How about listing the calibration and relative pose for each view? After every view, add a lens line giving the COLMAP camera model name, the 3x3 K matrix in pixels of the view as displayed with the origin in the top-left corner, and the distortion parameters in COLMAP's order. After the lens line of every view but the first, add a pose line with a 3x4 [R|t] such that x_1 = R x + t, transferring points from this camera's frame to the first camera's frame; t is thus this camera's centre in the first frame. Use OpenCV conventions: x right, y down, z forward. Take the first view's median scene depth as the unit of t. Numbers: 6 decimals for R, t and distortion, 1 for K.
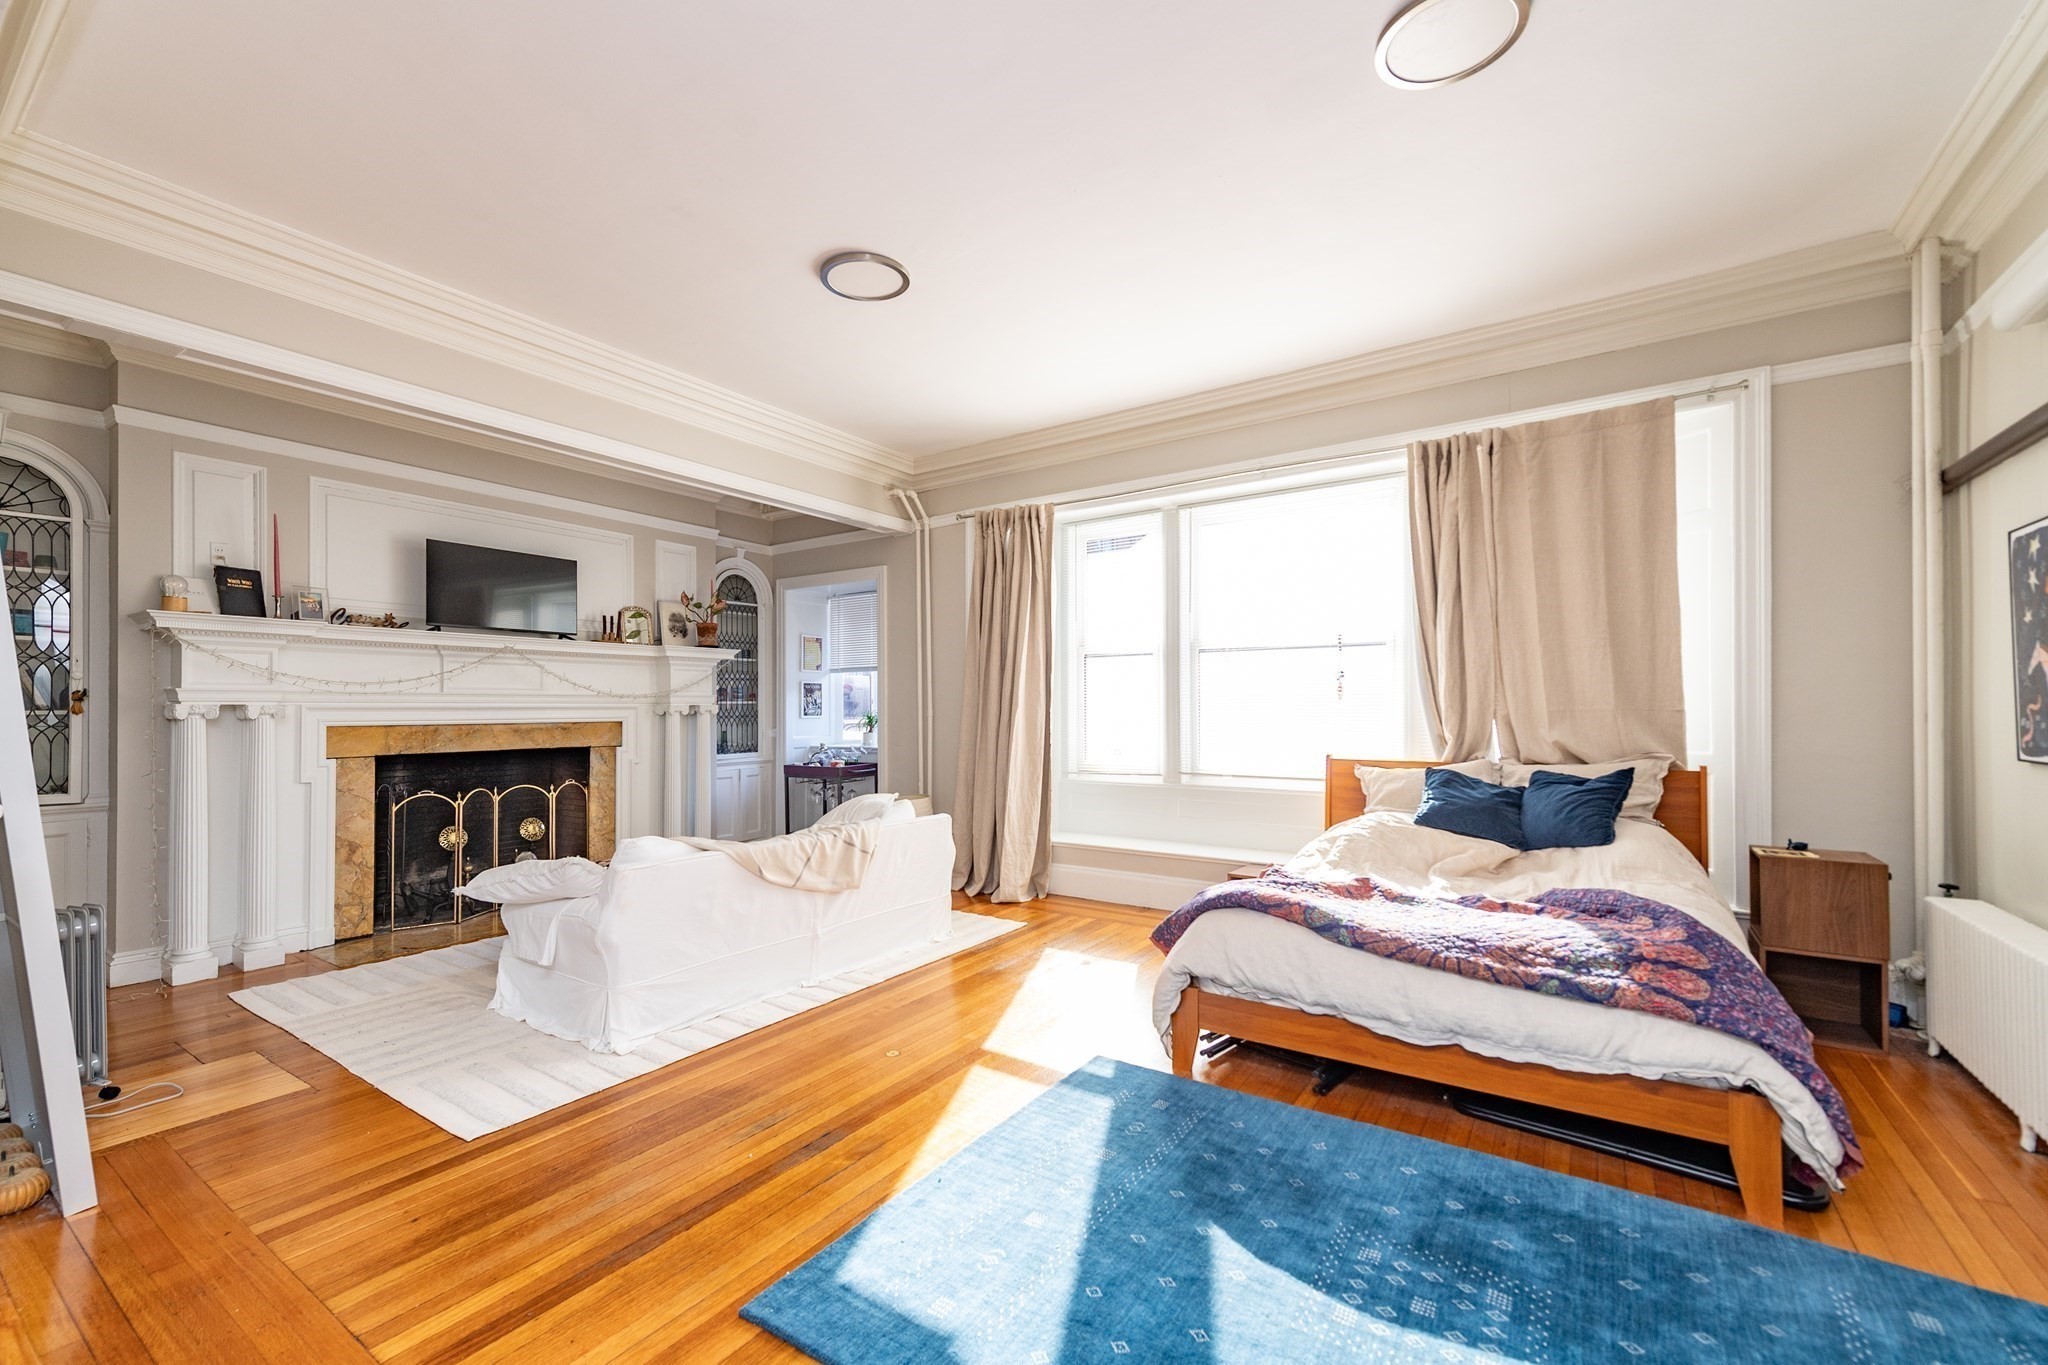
lens RADIAL K [[828.3, 0, 1022.1], [0, 828.3, 704.6], [0, 0, 1]] dist [0.006326, -0.003102]
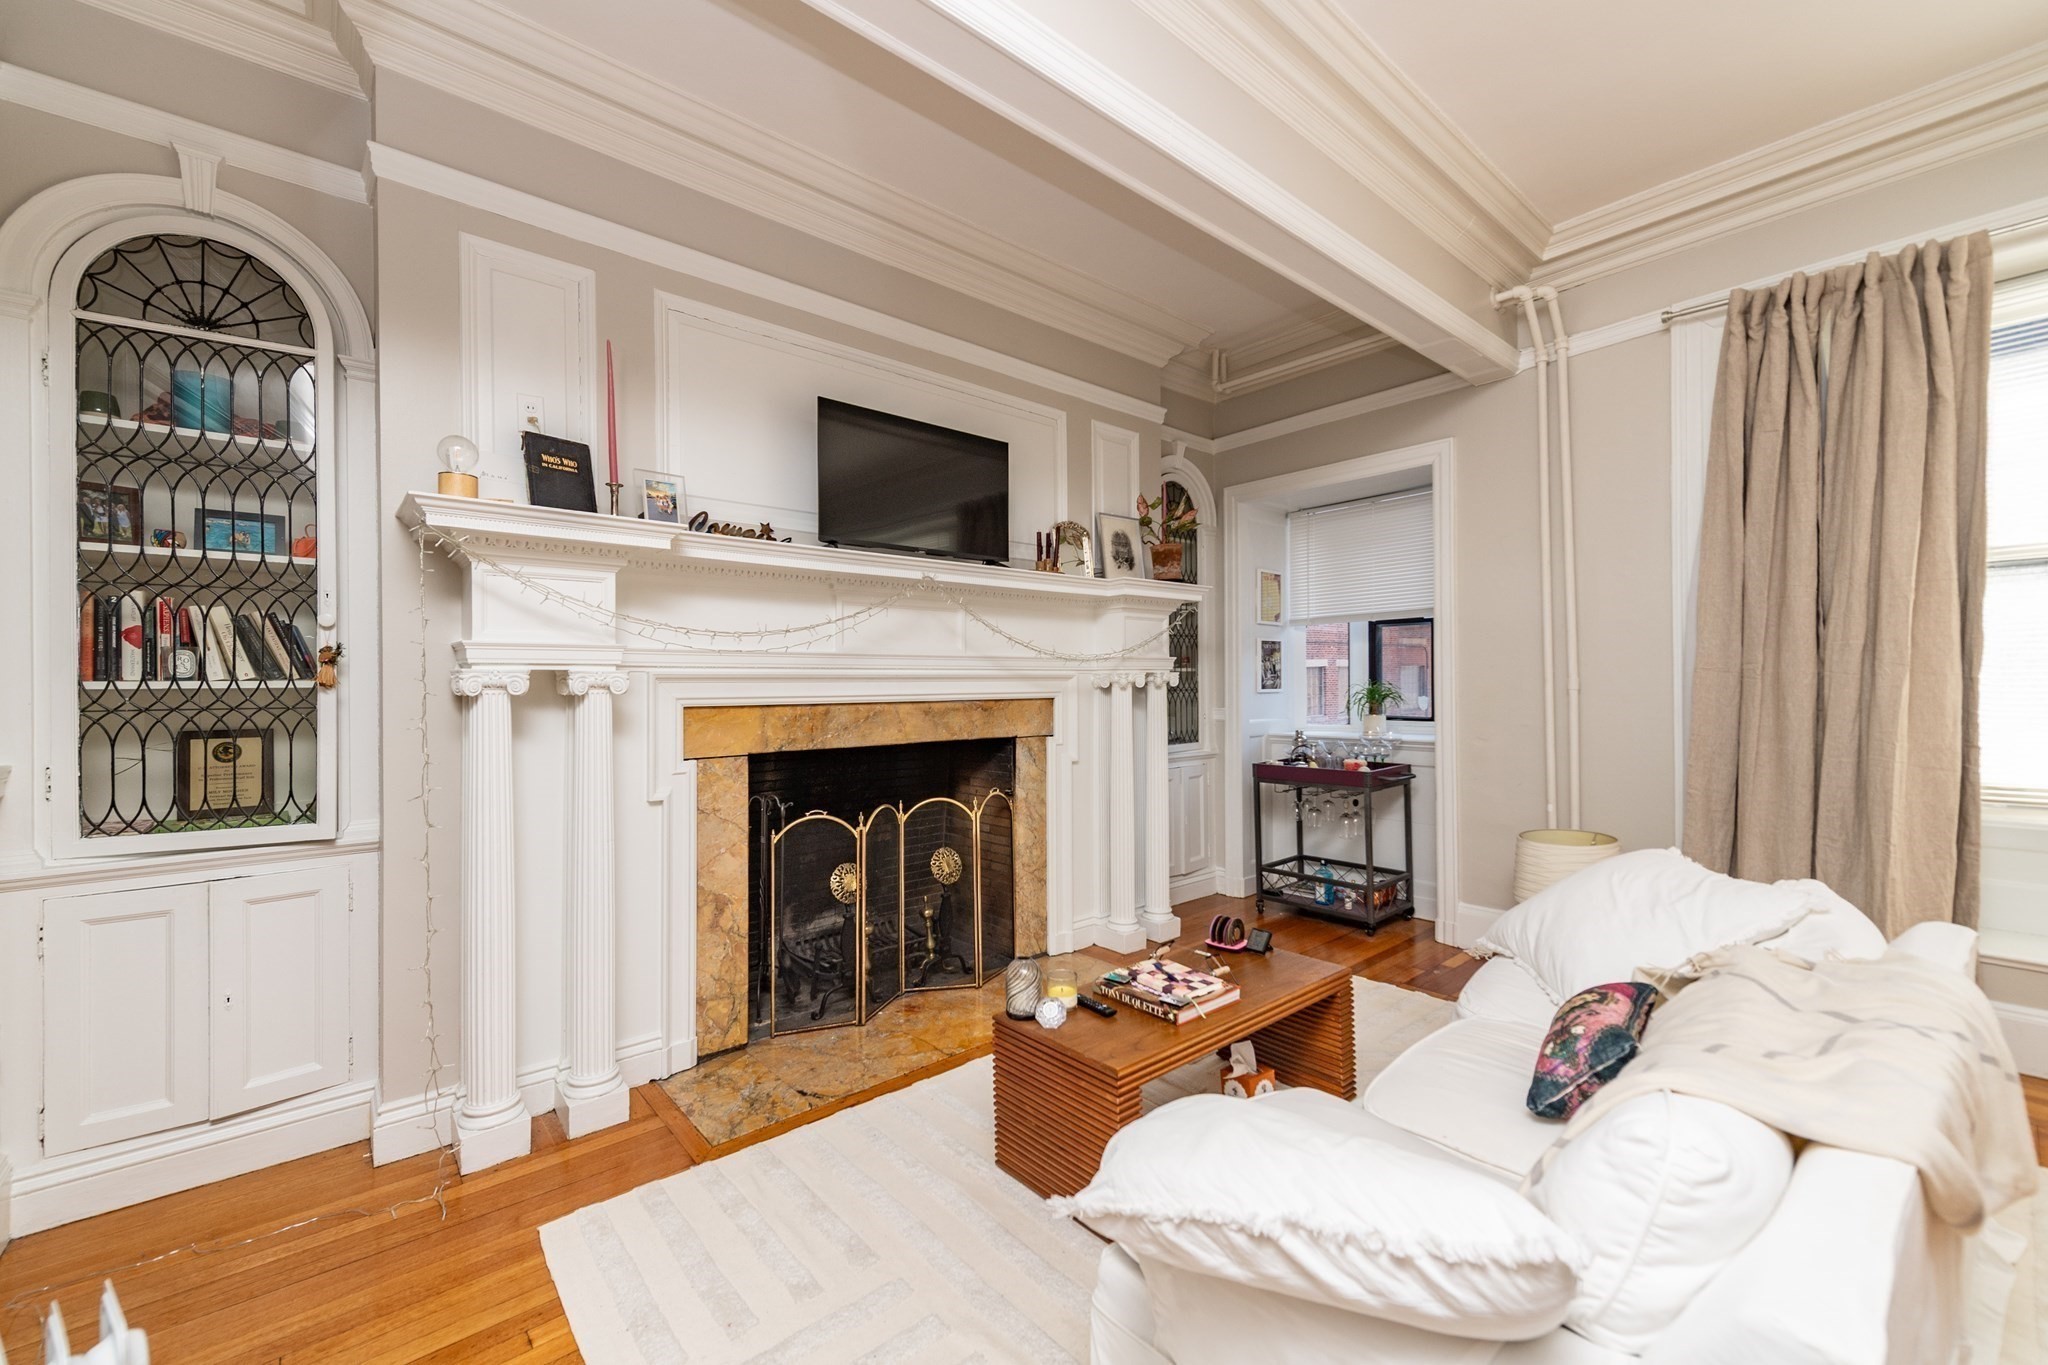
lens RADIAL K [[828.3, 0, 1027.1], [0, 828.3, 685.5], [0, 0, 1]] dist [0.006326, -0.003102]
pose [[0.962737, -0.002525, -0.270429, -0.358150], [0.005095, 0.999948, 0.008803, 0.005541], [0.270393, -0.009853, 0.962700, 0.402507]]
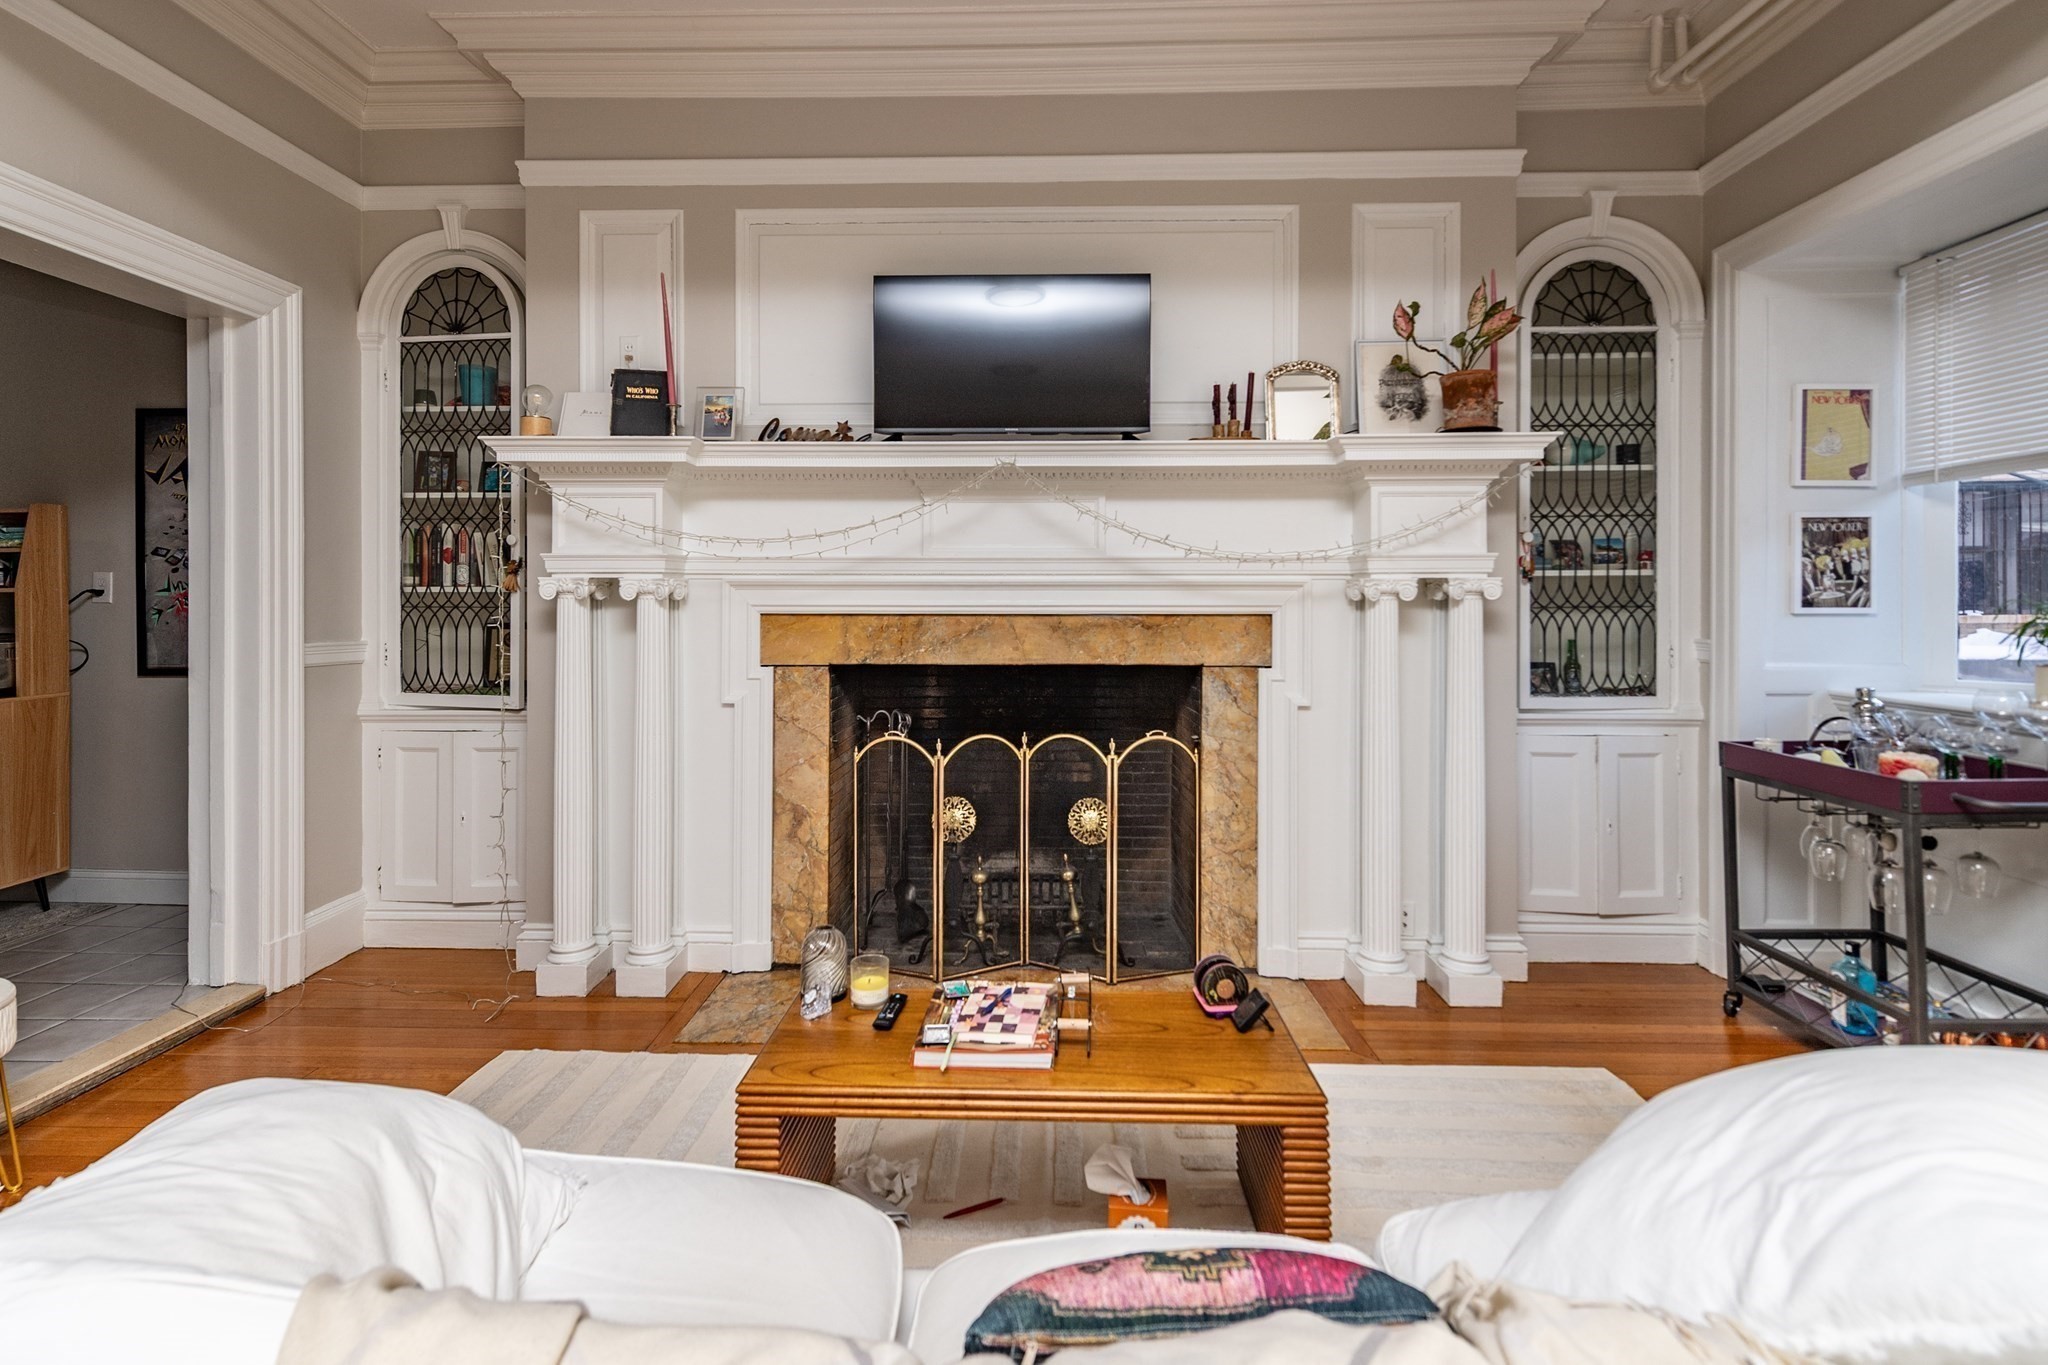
lens RADIAL K [[978.7, 0, 993.7], [0, 978.7, 595.3], [0, 0, 1]] dist [0.012846, -0.000468]
pose [[0.520365, 0.005067, -0.853929, -0.105779], [0.001430, 0.999976, 0.006805, 0.006685], [0.853943, -0.004762, 0.520345, 0.638727]]
